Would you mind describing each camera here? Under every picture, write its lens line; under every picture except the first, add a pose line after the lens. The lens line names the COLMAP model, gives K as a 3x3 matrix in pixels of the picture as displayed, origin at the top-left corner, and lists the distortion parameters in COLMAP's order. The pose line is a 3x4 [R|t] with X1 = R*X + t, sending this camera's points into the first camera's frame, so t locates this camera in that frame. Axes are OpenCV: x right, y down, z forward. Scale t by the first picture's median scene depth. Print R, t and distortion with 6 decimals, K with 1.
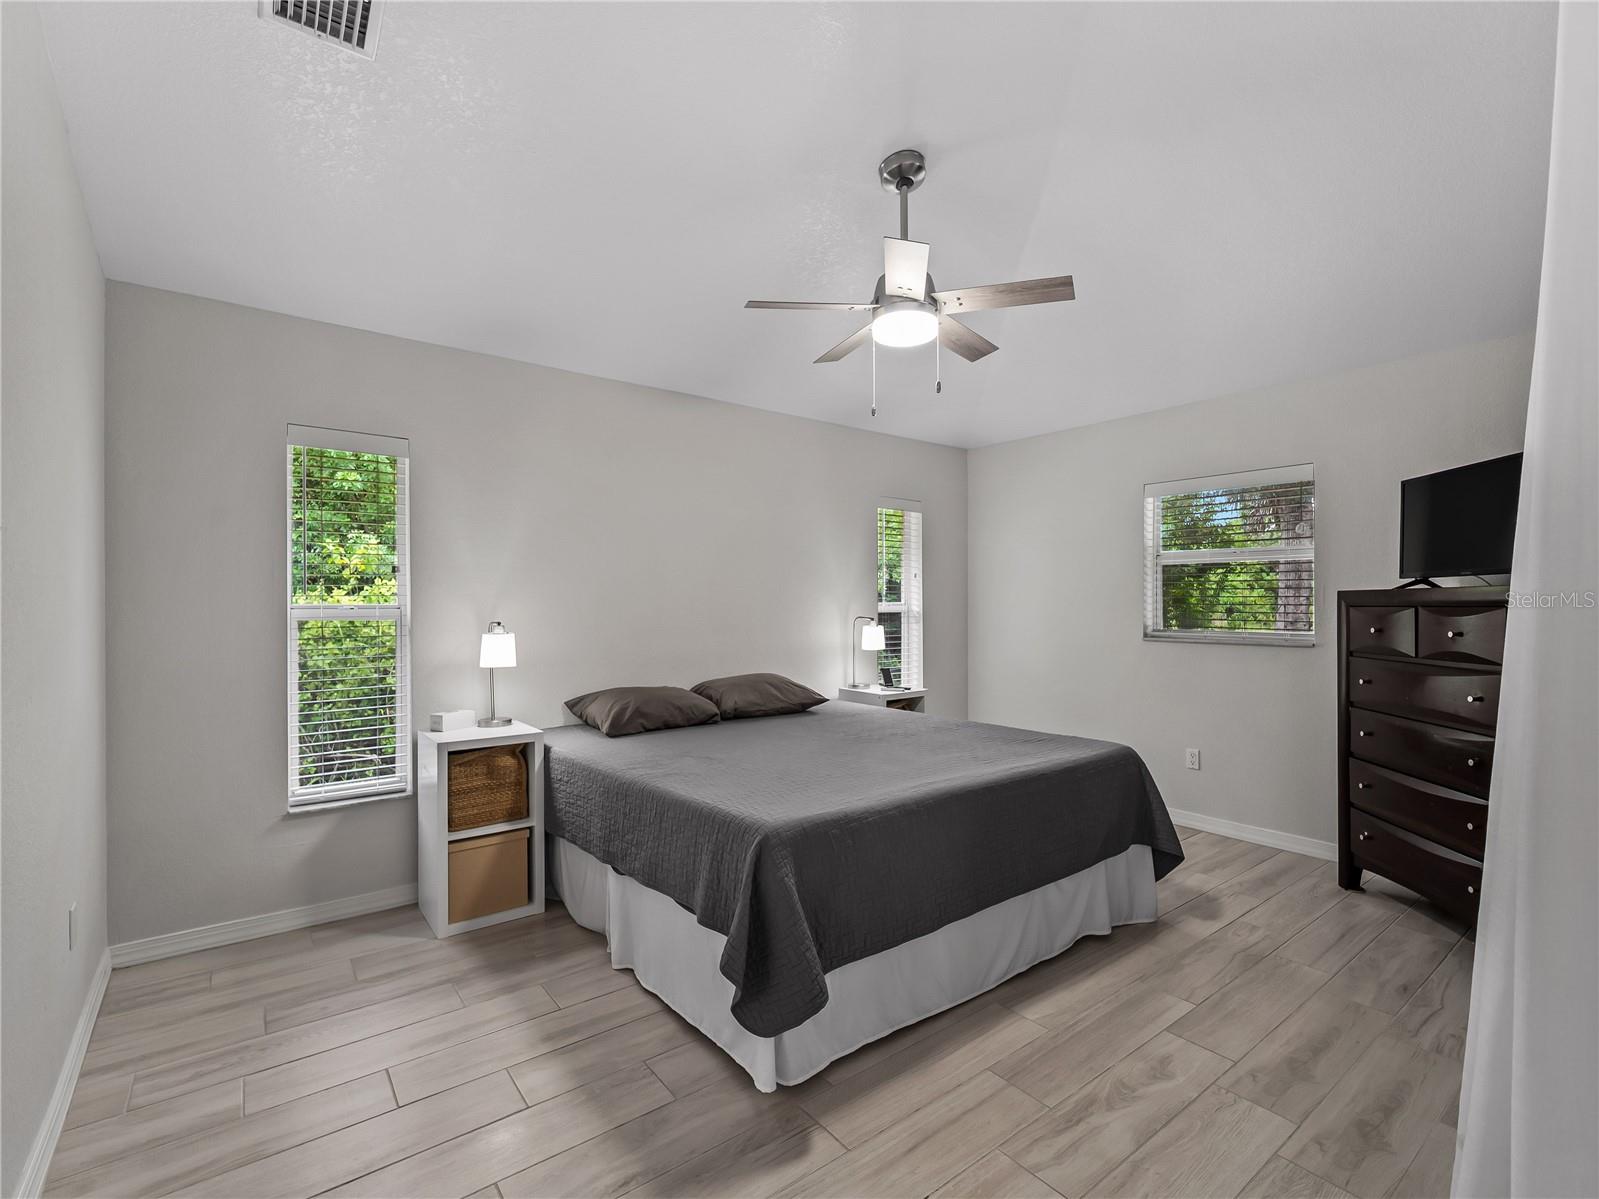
lens RADIAL K [[730.8, 0, 811.3], [0, 730.8, 606.9], [0, 0, 1]] dist [-0.002759, -0.000848]
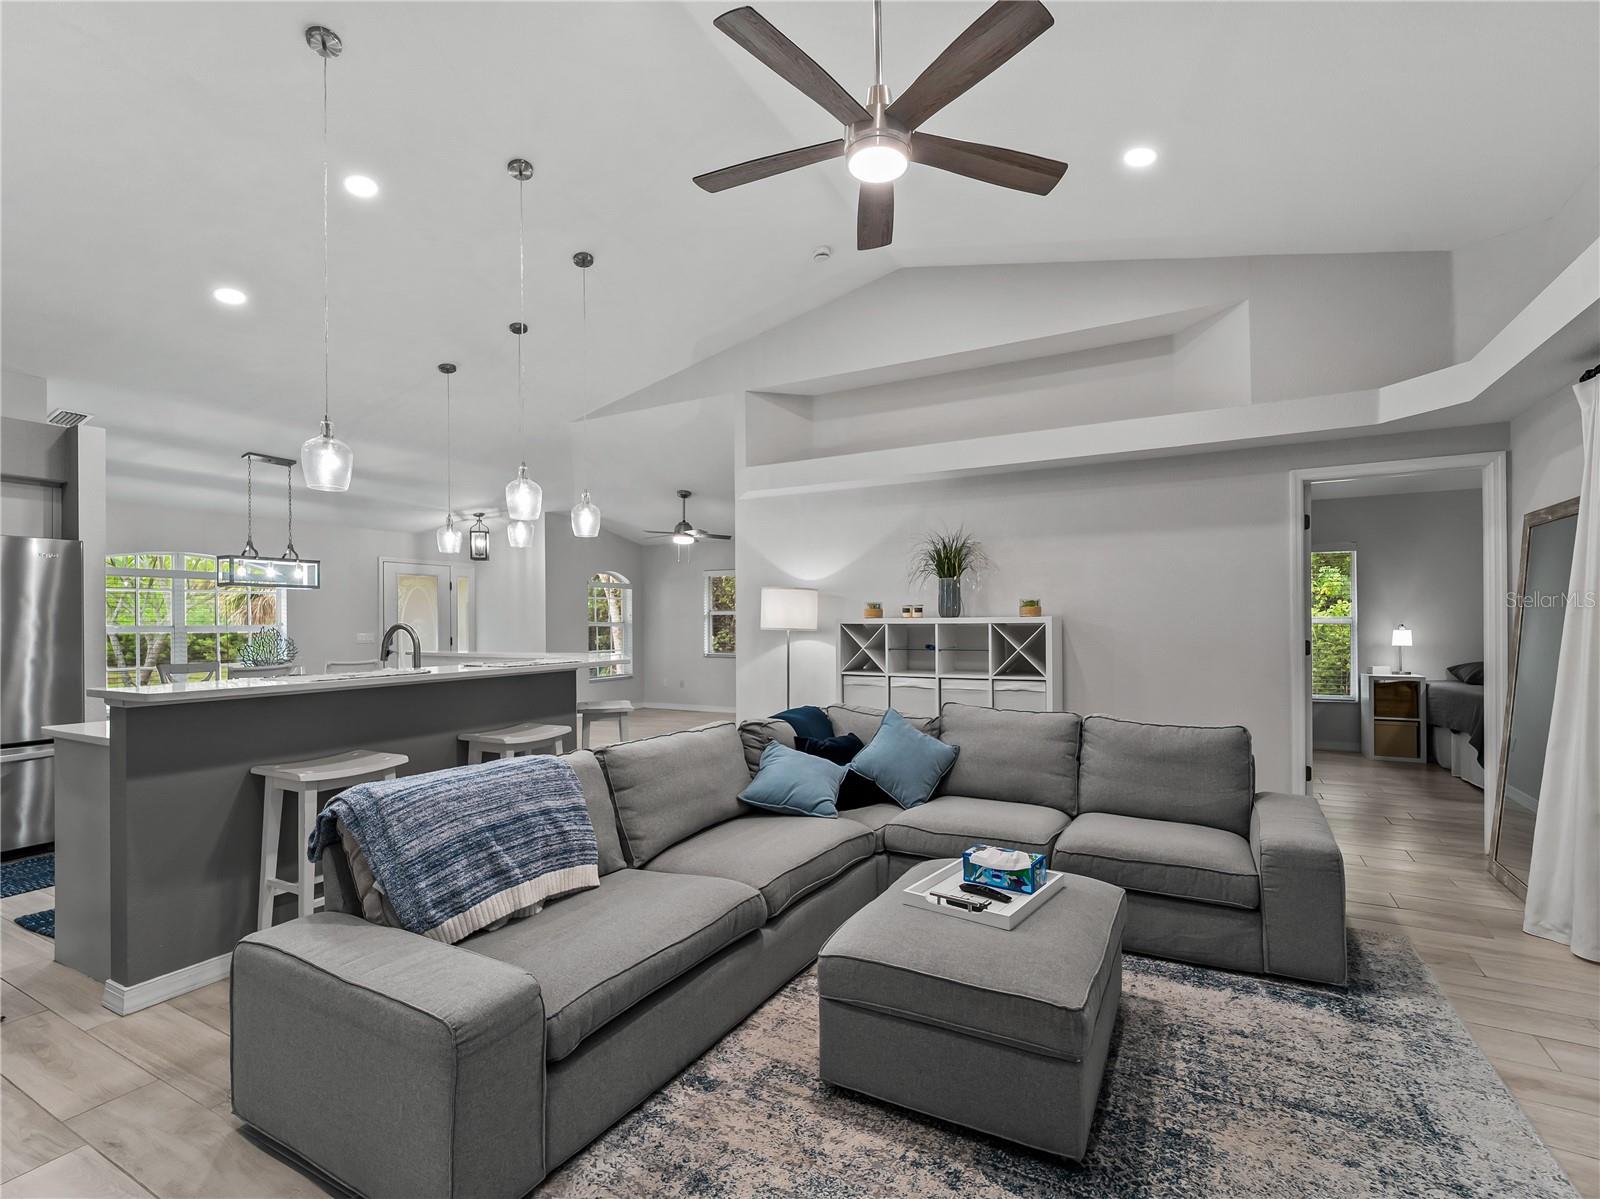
lens RADIAL K [[731.3, 0, 814.8], [0, 731.3, 614.5], [0, 0, 1]] dist [-0.002759, -0.000848]
pose [[0.401985, -0.007571, -0.915615, 0.817944], [-0.001532, 0.999959, -0.008941, 0.014188], [0.915645, 0.004997, 0.401957, -1.395012]]
